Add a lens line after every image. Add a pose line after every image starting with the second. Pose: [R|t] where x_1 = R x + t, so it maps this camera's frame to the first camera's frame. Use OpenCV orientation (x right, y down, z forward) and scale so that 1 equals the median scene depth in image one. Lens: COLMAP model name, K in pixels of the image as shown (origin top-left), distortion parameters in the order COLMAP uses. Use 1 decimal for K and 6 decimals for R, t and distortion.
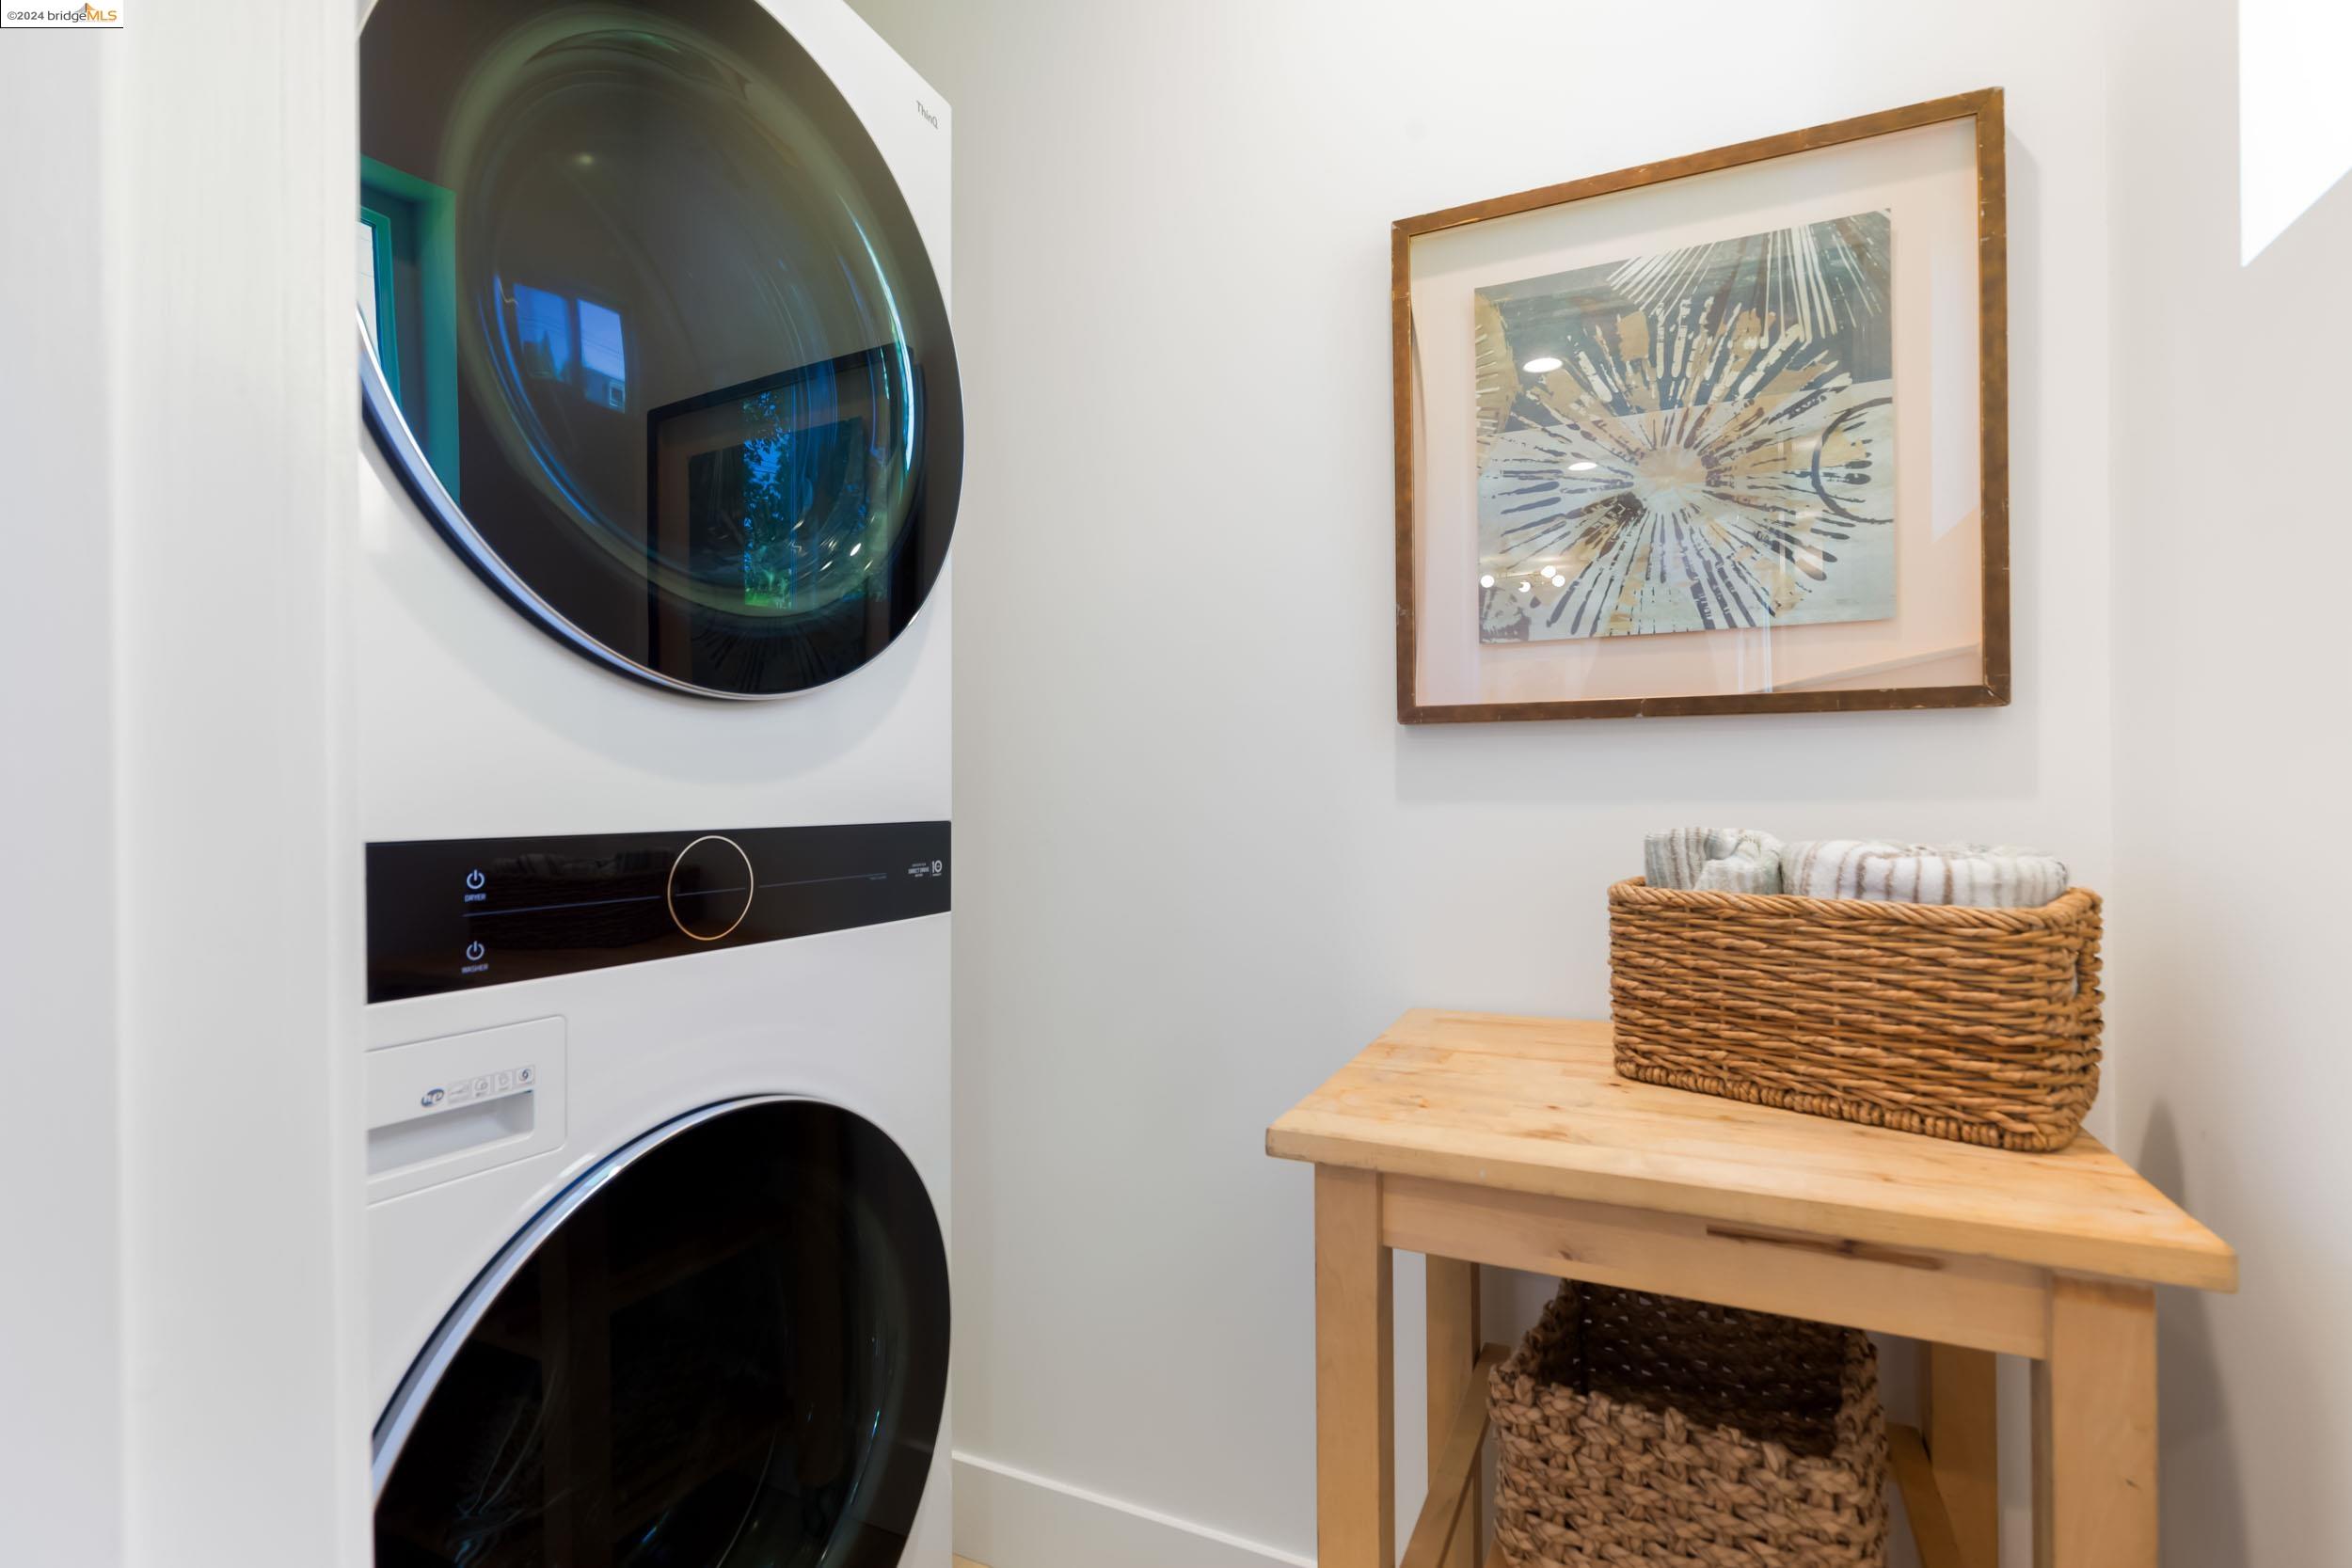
lens RADIAL K [[1119.9, 0, 1176.0], [0, 1119.9, 784.0], [0, 0, 1]] dist [-0.001019, -0.000117]
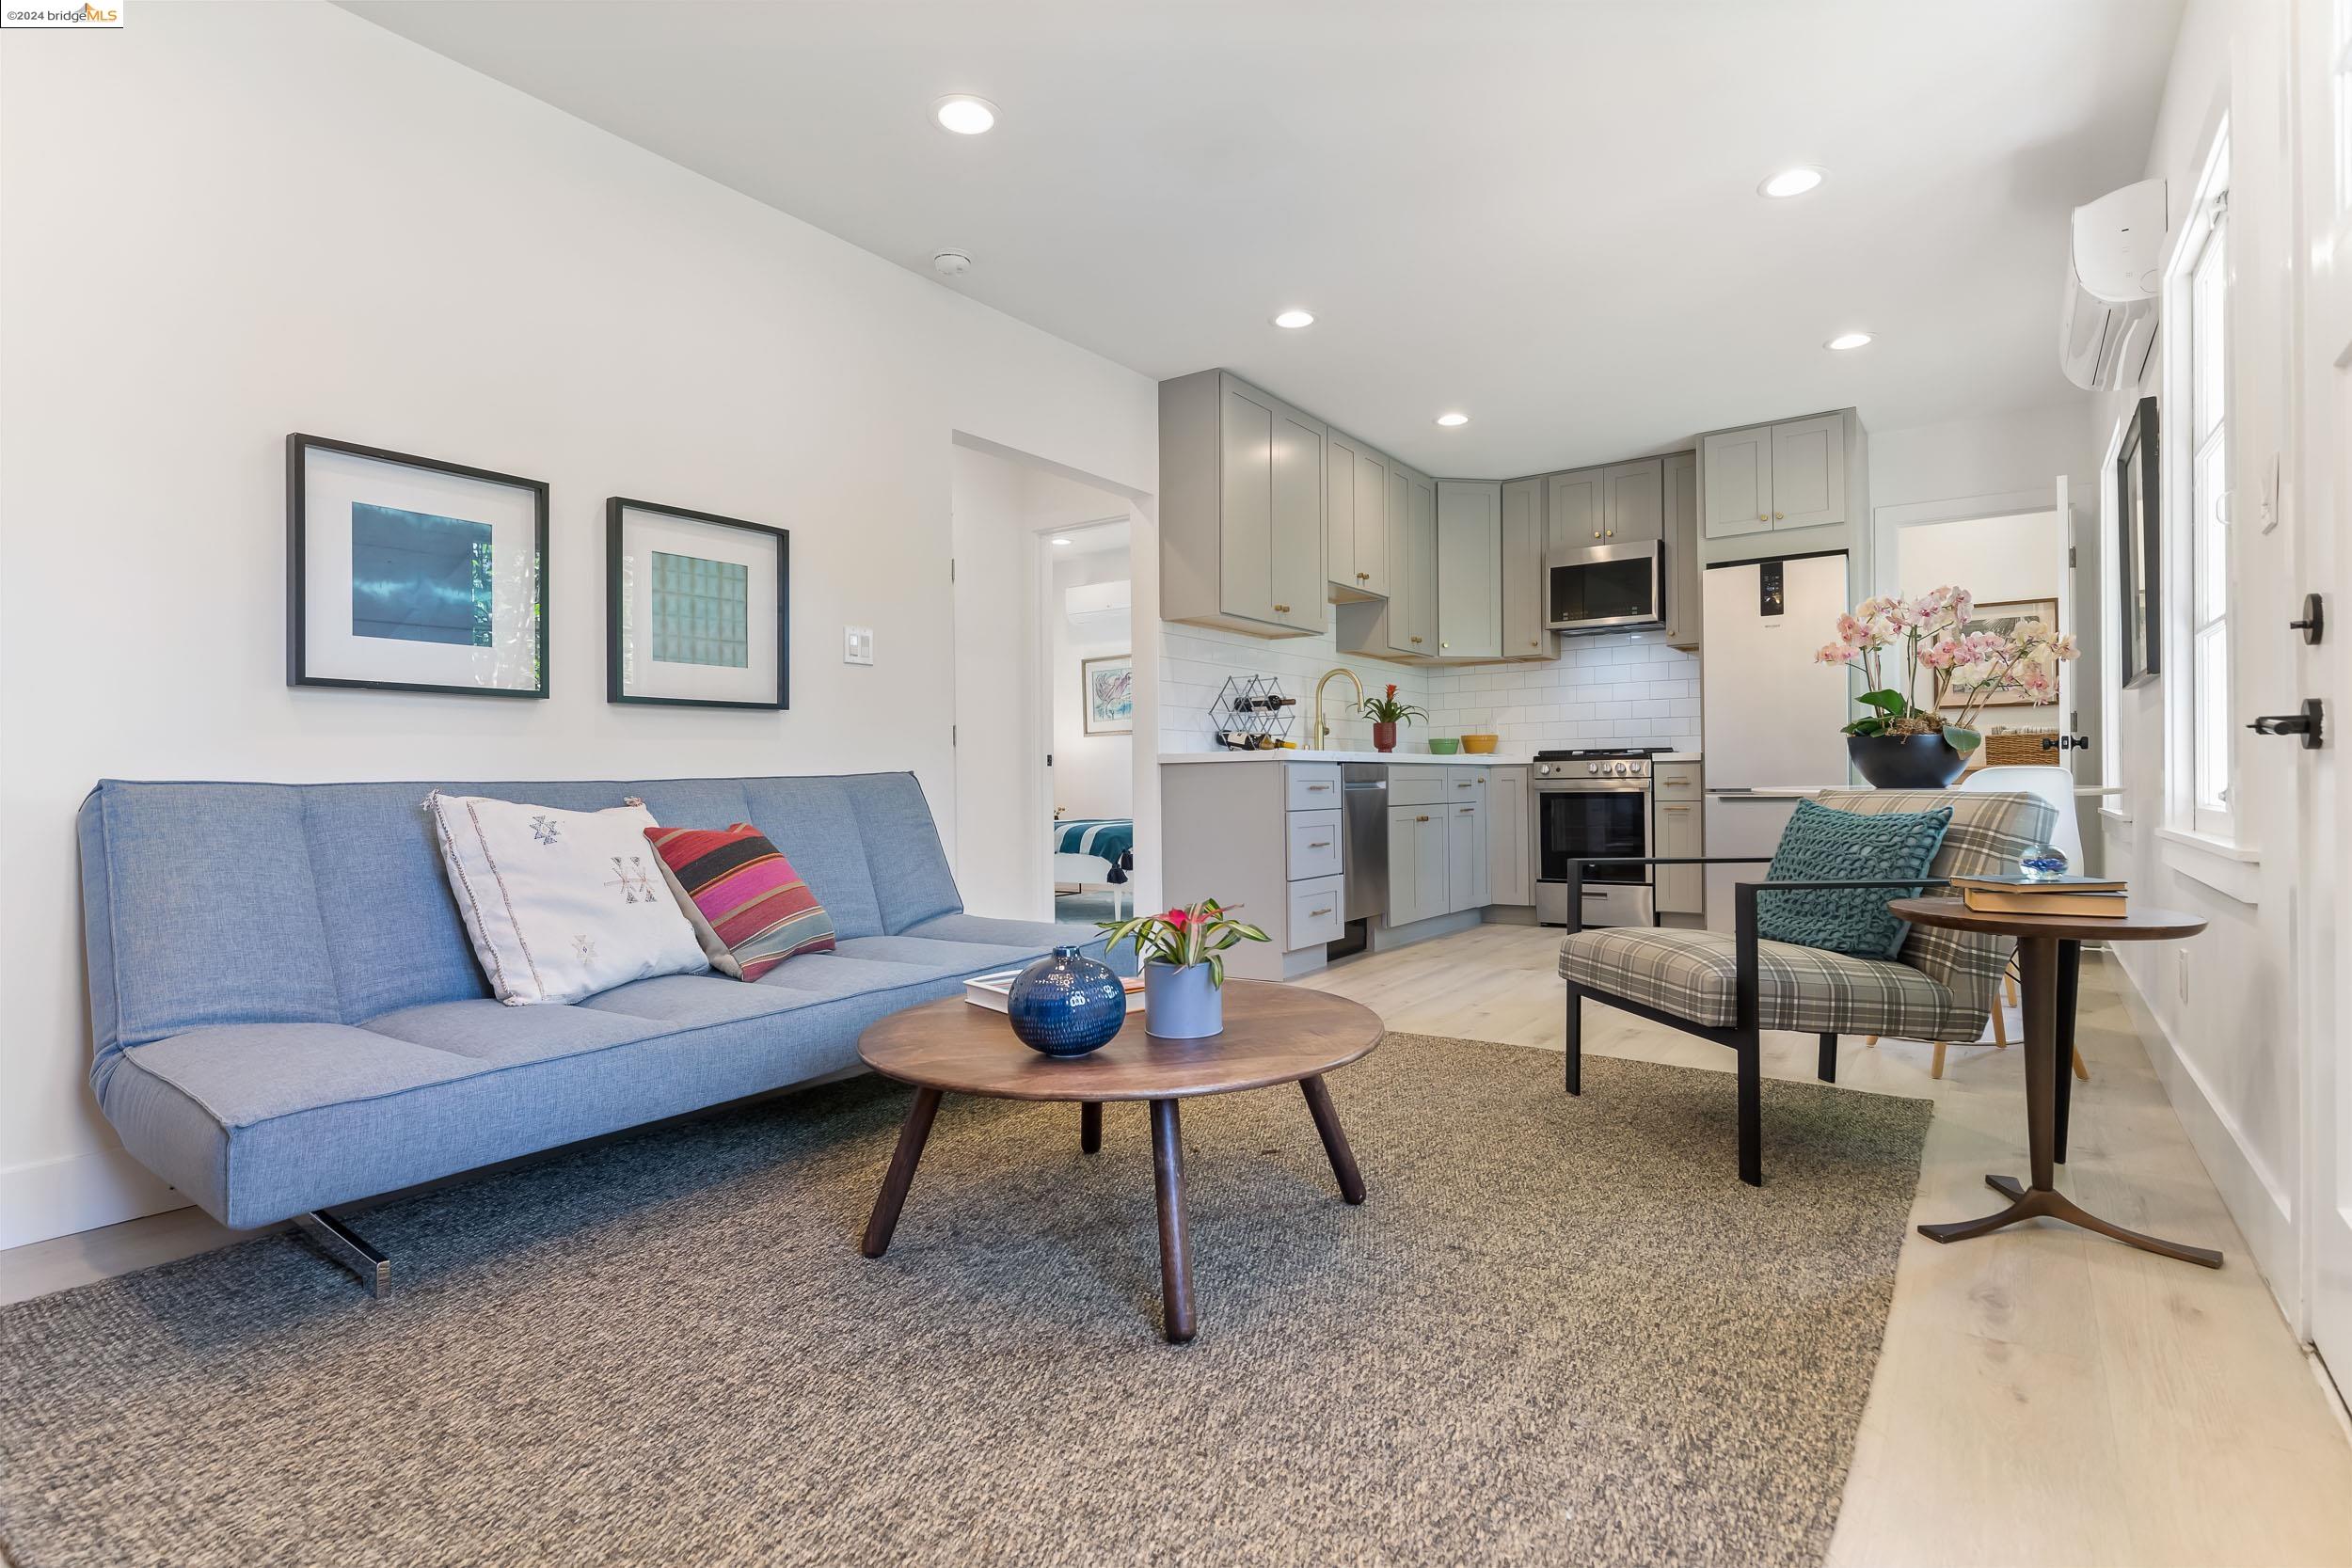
lens RADIAL K [[1171.4, 0, 1176.0], [0, 1171.4, 784.0], [0, 0, 1]] dist [-0.002228, -0.000112]
pose [[0.984821, -0.002445, -0.173555, -2.475356], [0.002736, 0.999995, 0.001437, 0.292977], [0.173551, -0.001890, 0.984823, -5.250400]]
